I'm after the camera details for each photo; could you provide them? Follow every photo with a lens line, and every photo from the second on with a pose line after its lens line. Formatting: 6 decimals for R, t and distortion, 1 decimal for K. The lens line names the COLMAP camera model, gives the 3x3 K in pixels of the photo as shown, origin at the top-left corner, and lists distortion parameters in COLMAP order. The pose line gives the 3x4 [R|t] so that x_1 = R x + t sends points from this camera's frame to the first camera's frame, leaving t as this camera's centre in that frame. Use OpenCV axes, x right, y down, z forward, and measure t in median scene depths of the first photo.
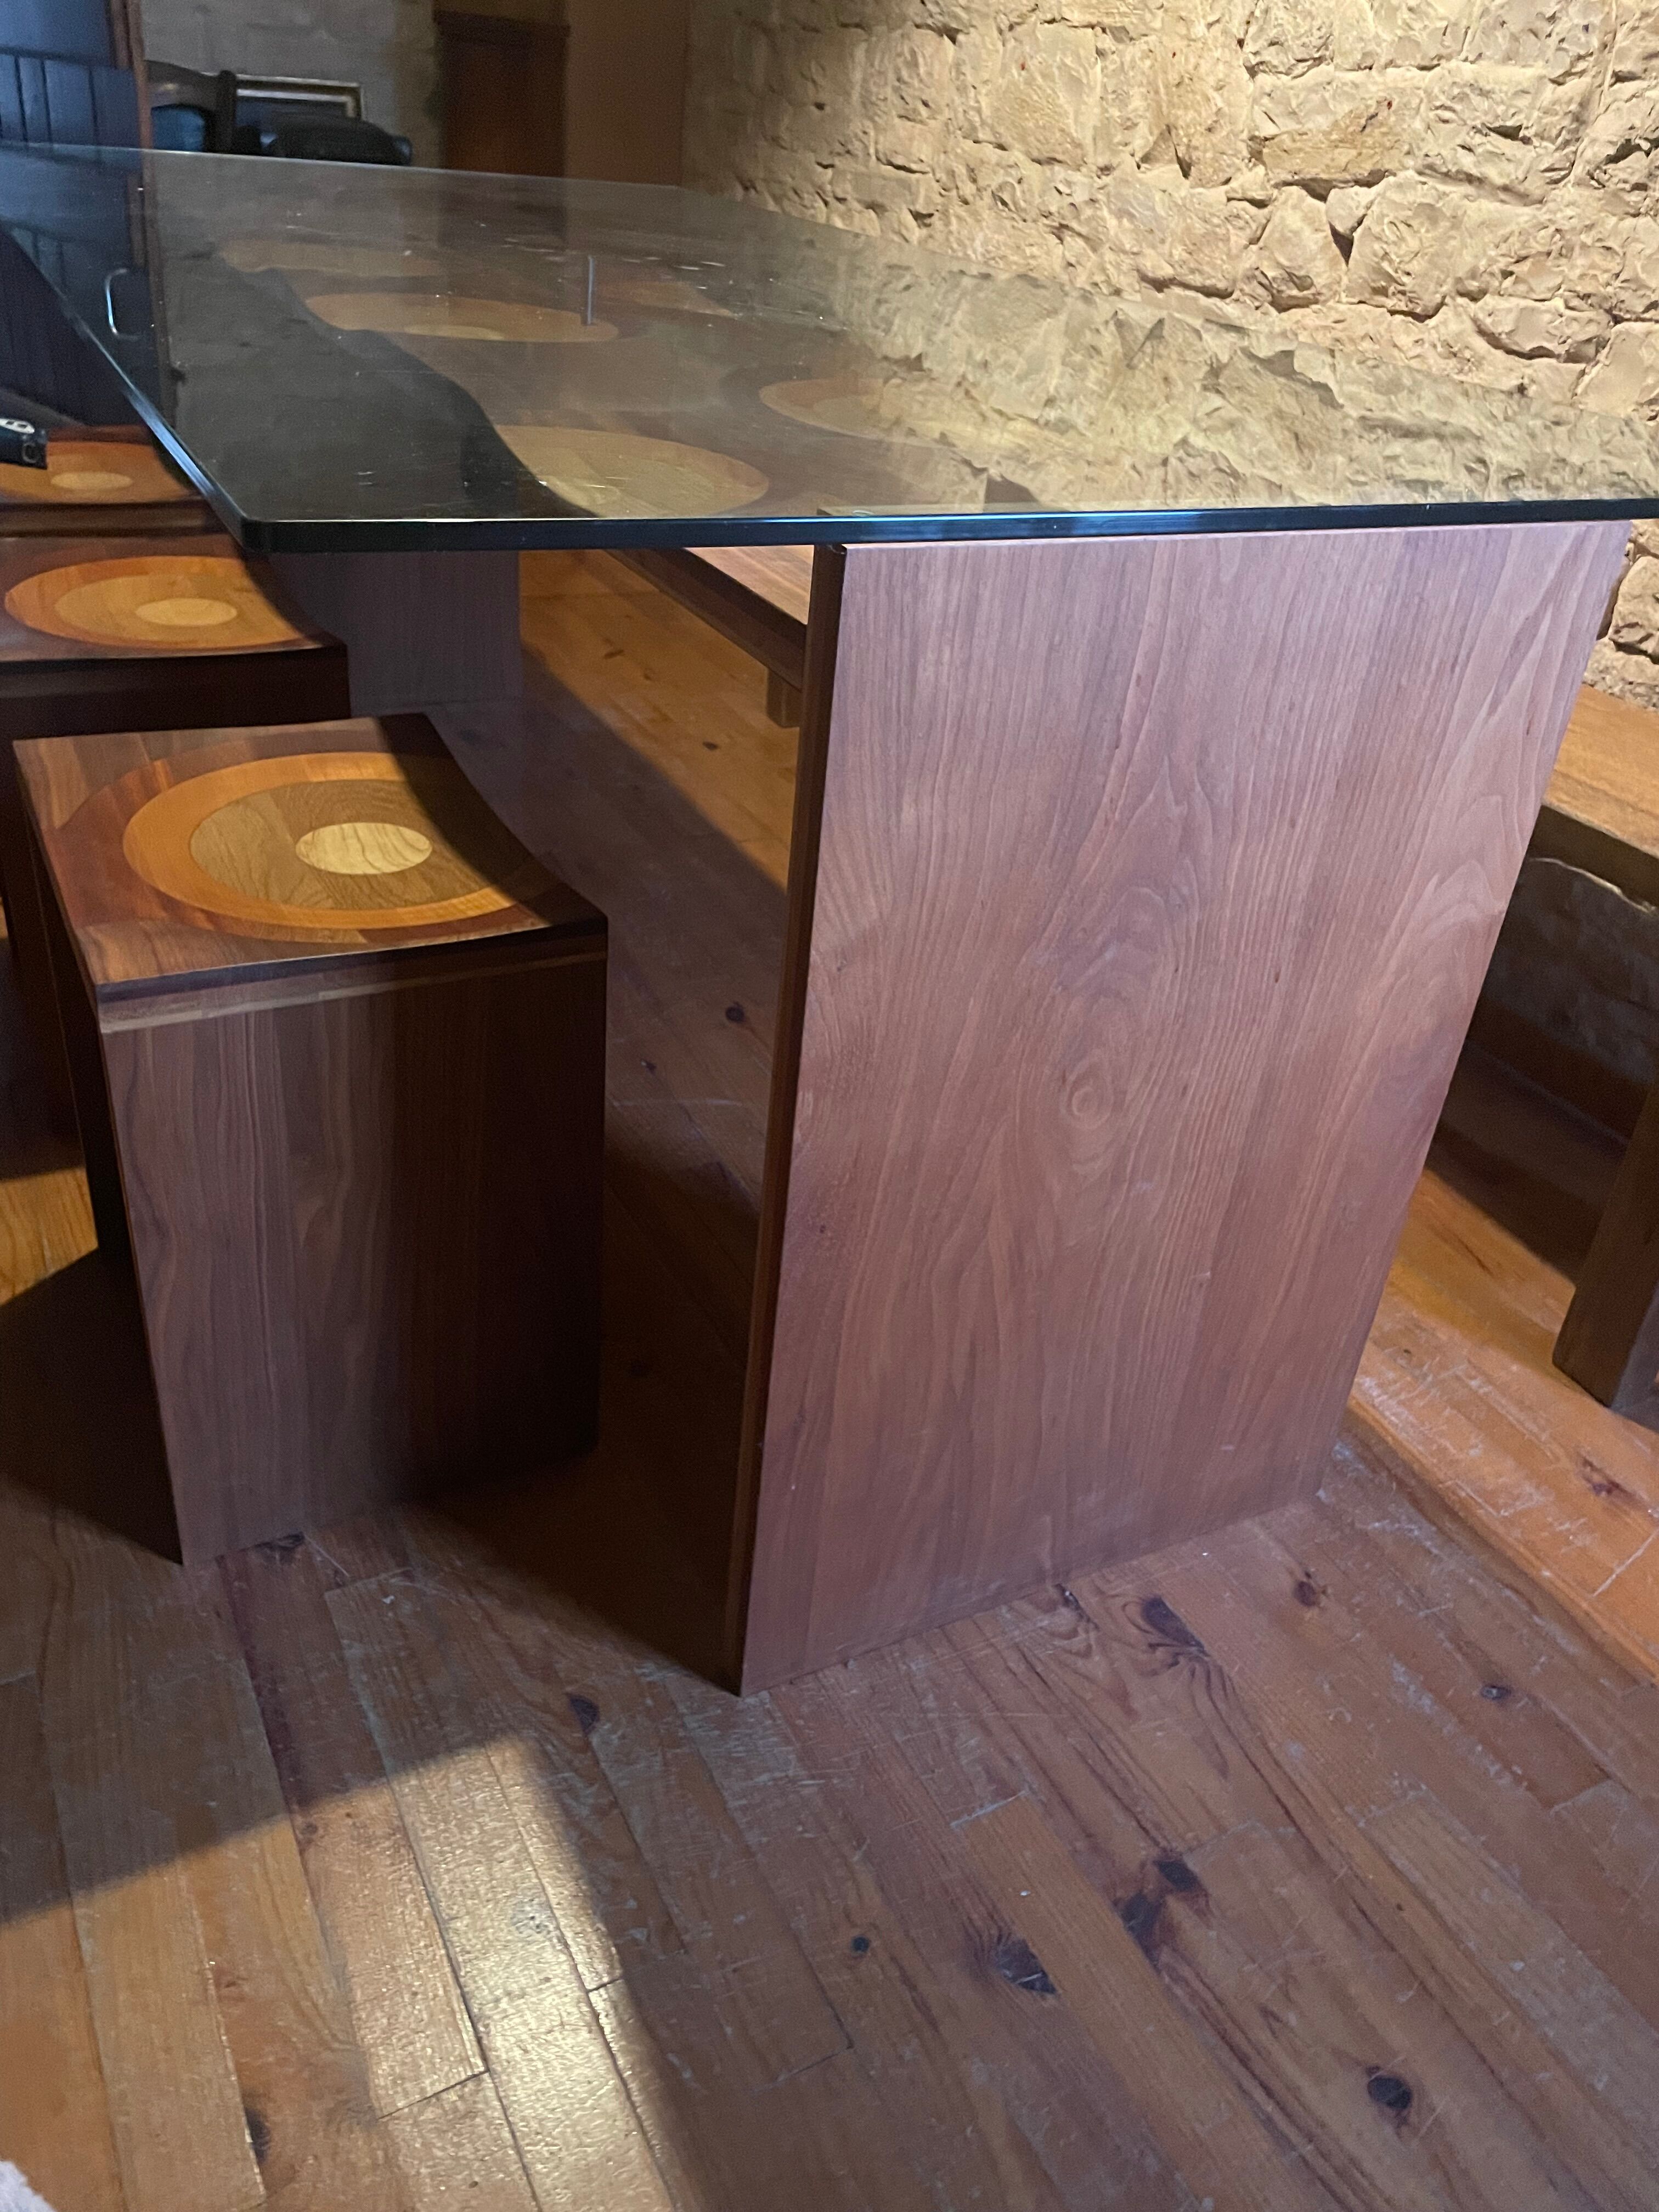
lens RADIAL K [[1677.2, 0, 824.2], [0, 1677.2, 1083.4], [0, 0, 1]] dist [0.072085, -0.100782]
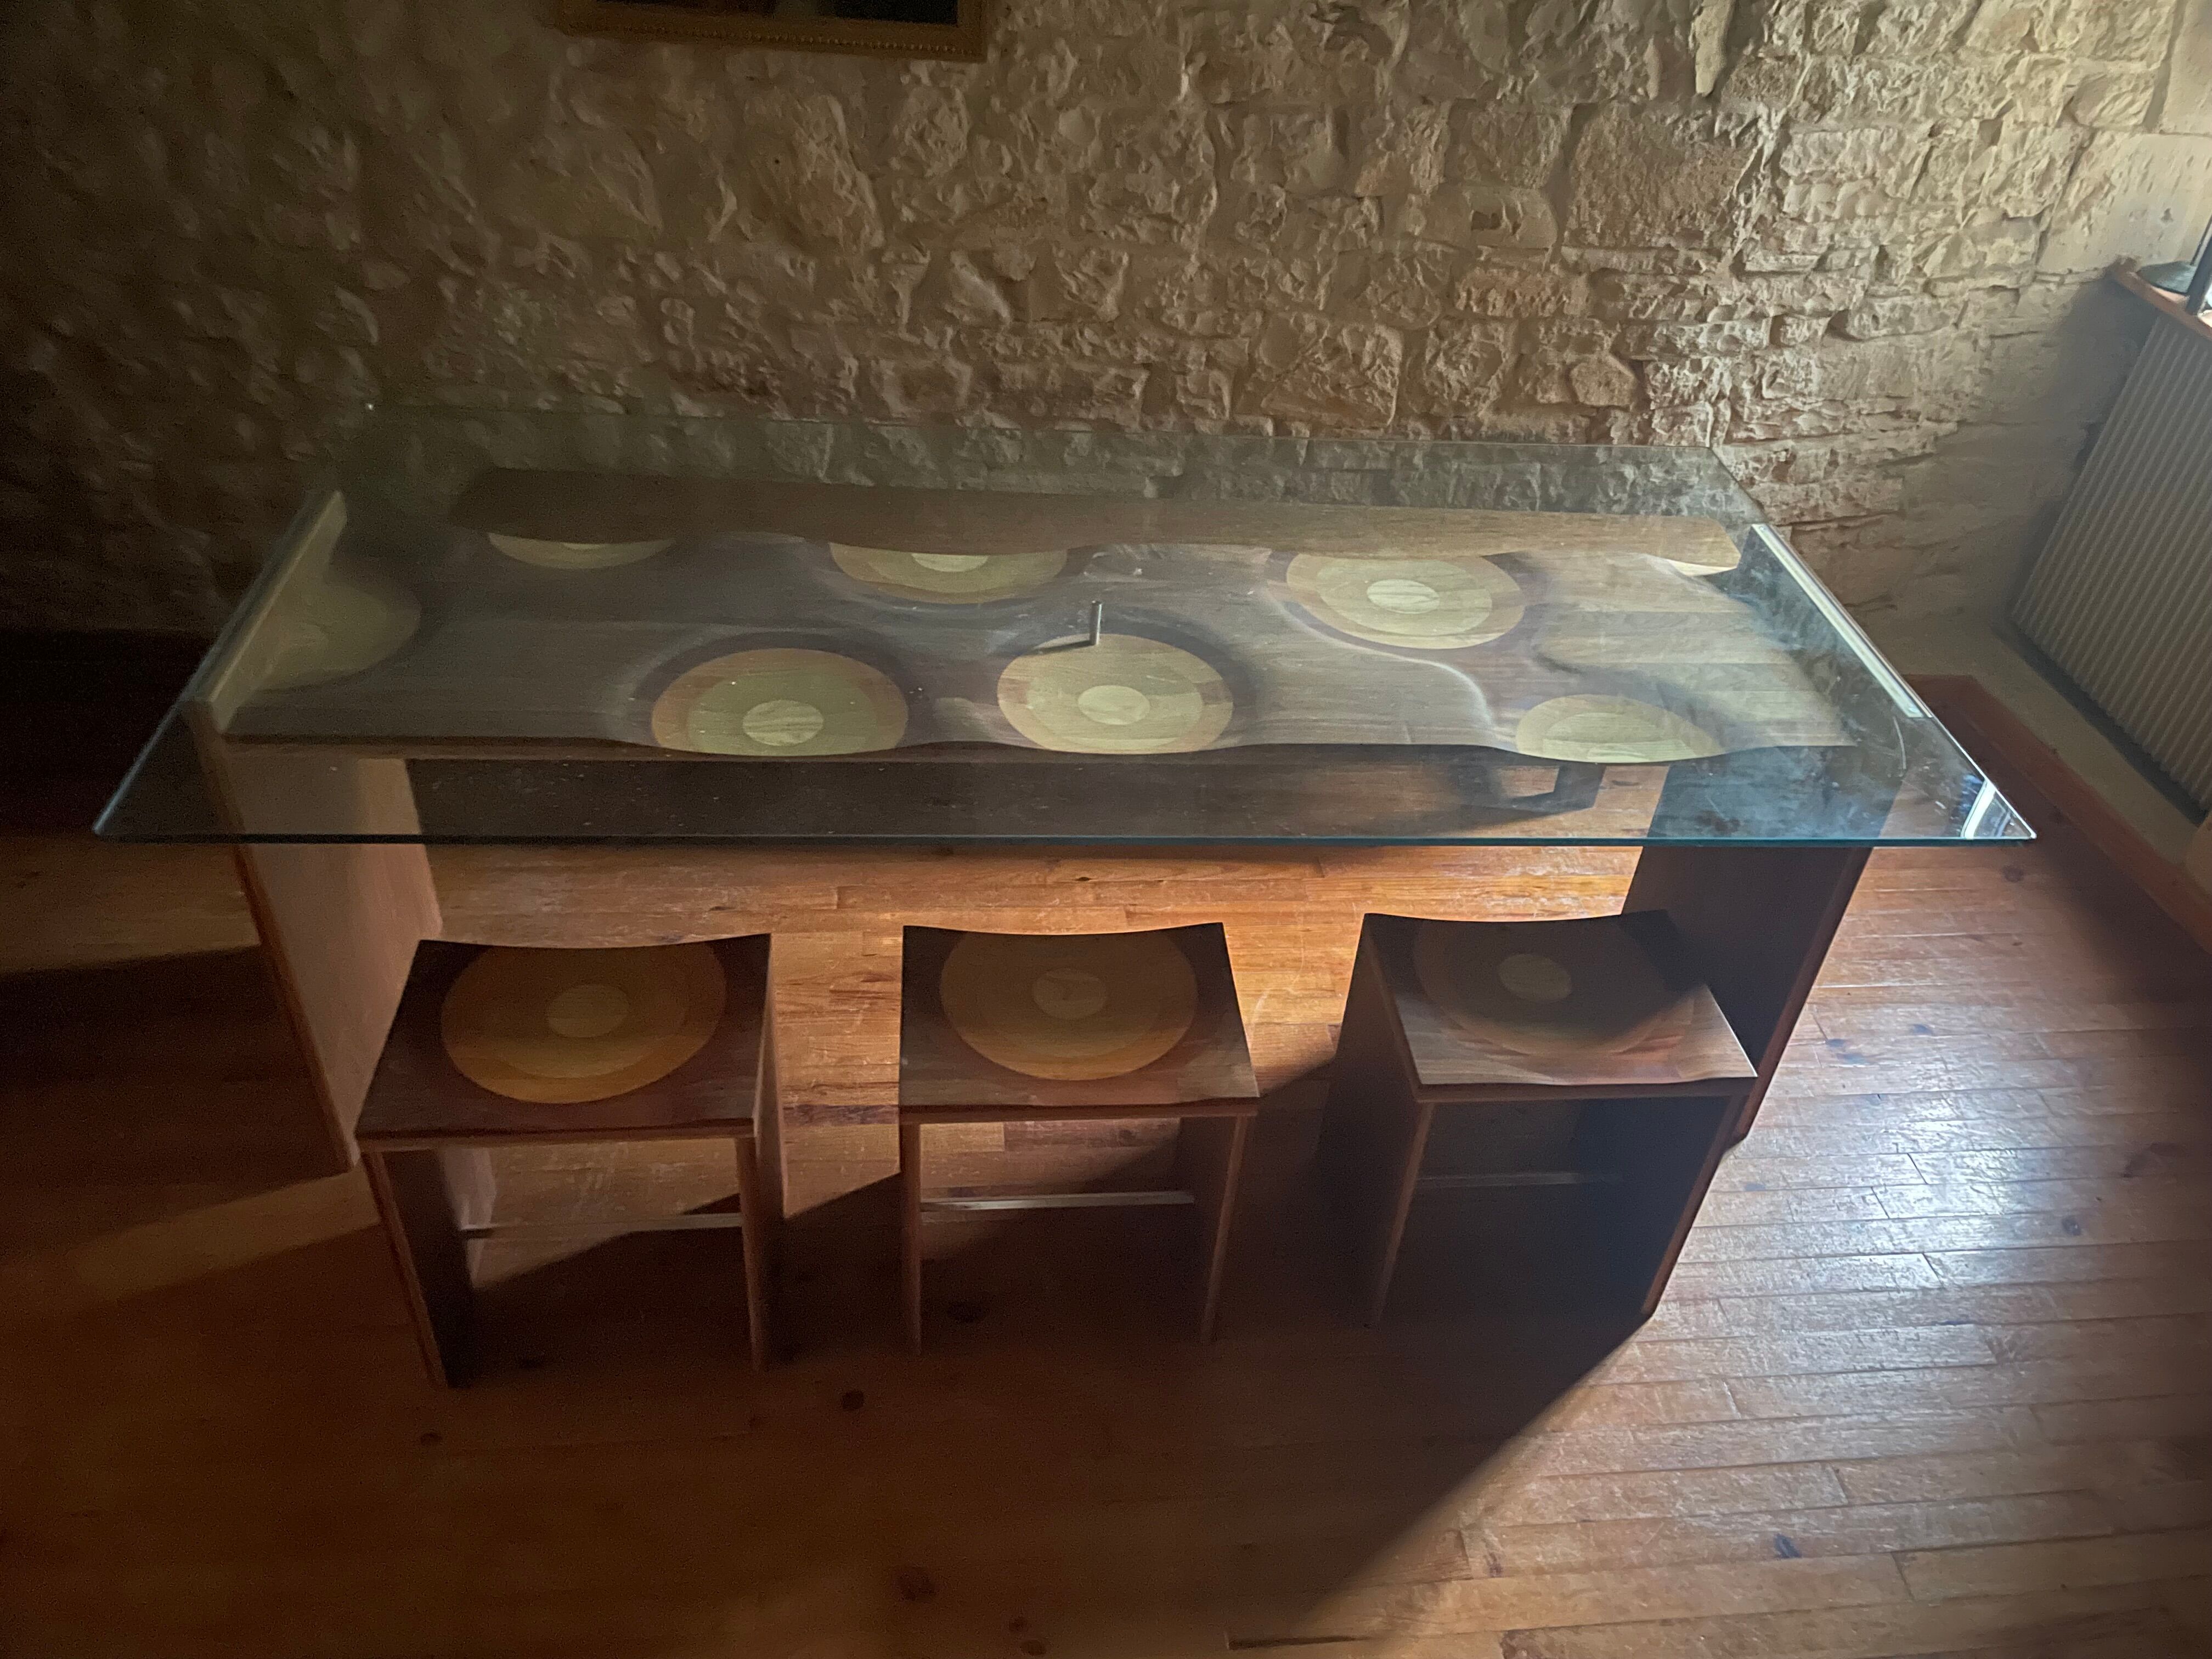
lens RADIAL K [[1677.2, 0, 1141.0], [0, 1677.2, 837.0], [0, 0, 1]] dist [0.072085, -0.100782]
pose [[0.366095, -0.610822, 0.702048, -0.996351], [0.437364, 0.778846, 0.449569, -0.776635], [-0.821394, 0.142465, 0.552283, 0.214242]]
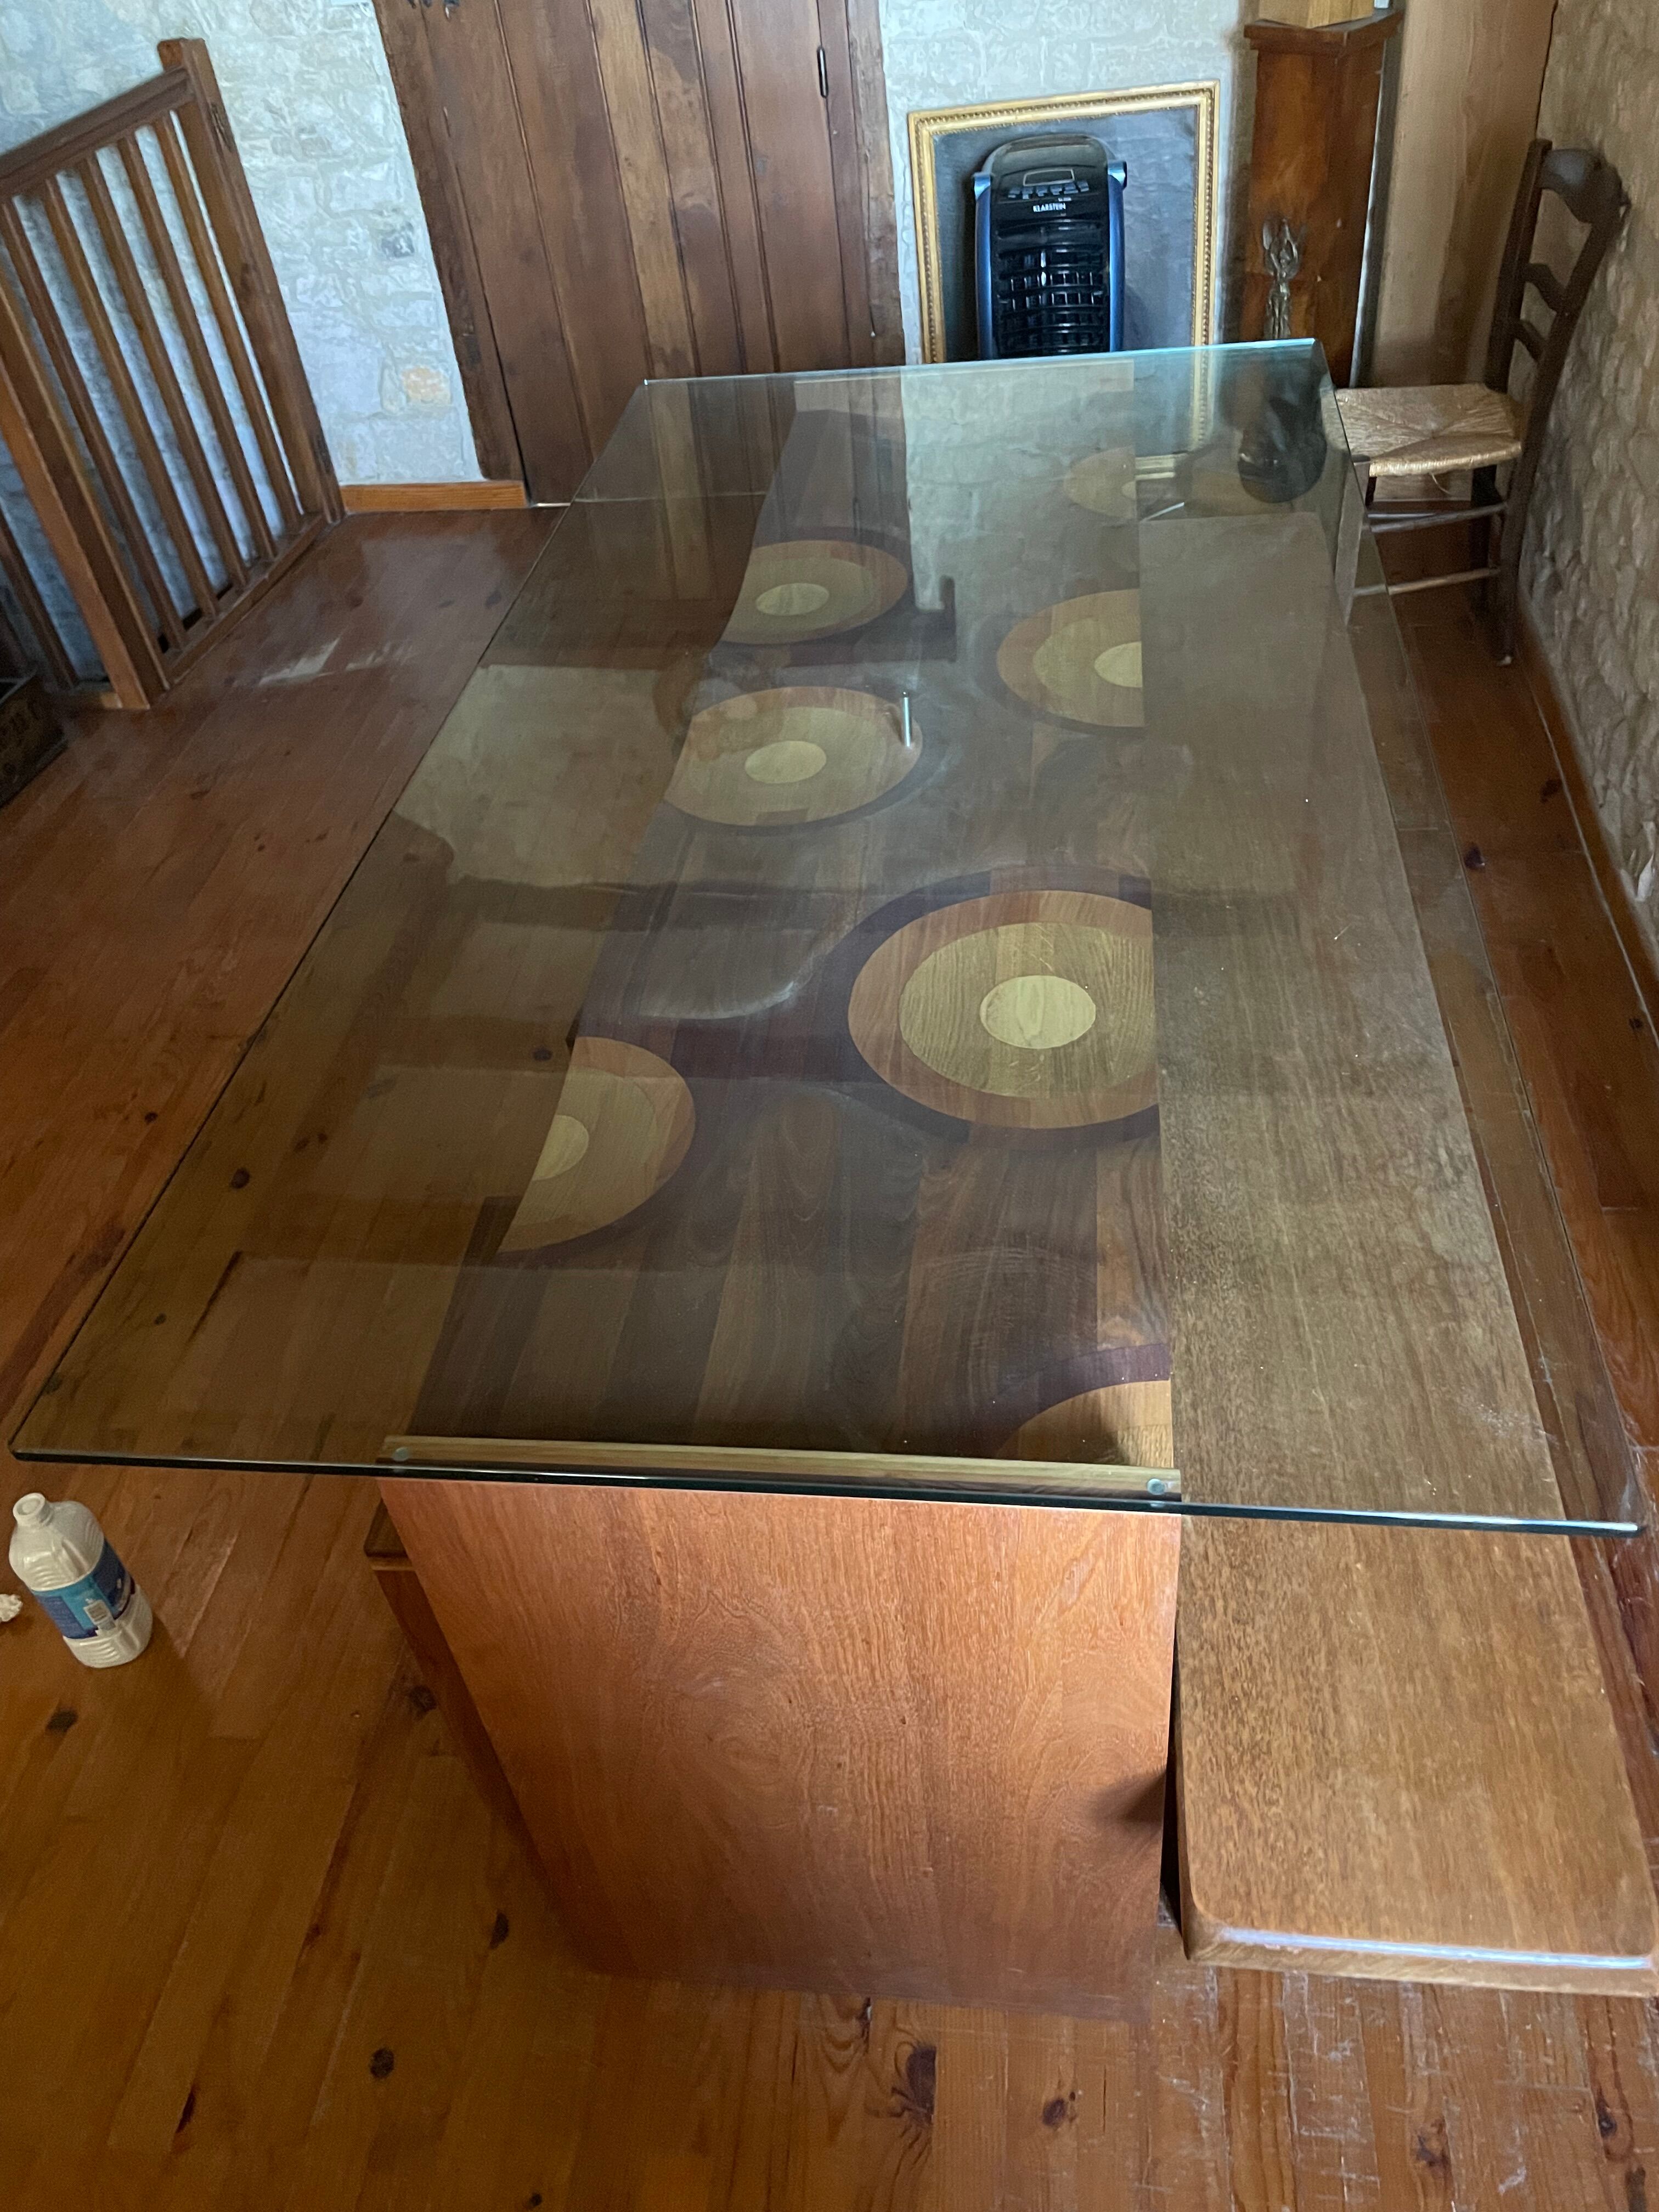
lens RADIAL K [[1677.2, 0, 825.1], [0, 1677.2, 1096.1], [0, 0, 1]] dist [0.072085, -0.100782]
pose [[0.813101, 0.239340, -0.530643, 0.394884], [-0.139714, 0.965159, 0.221241, -0.389941], [0.565107, -0.105753, 0.818212, 0.027768]]
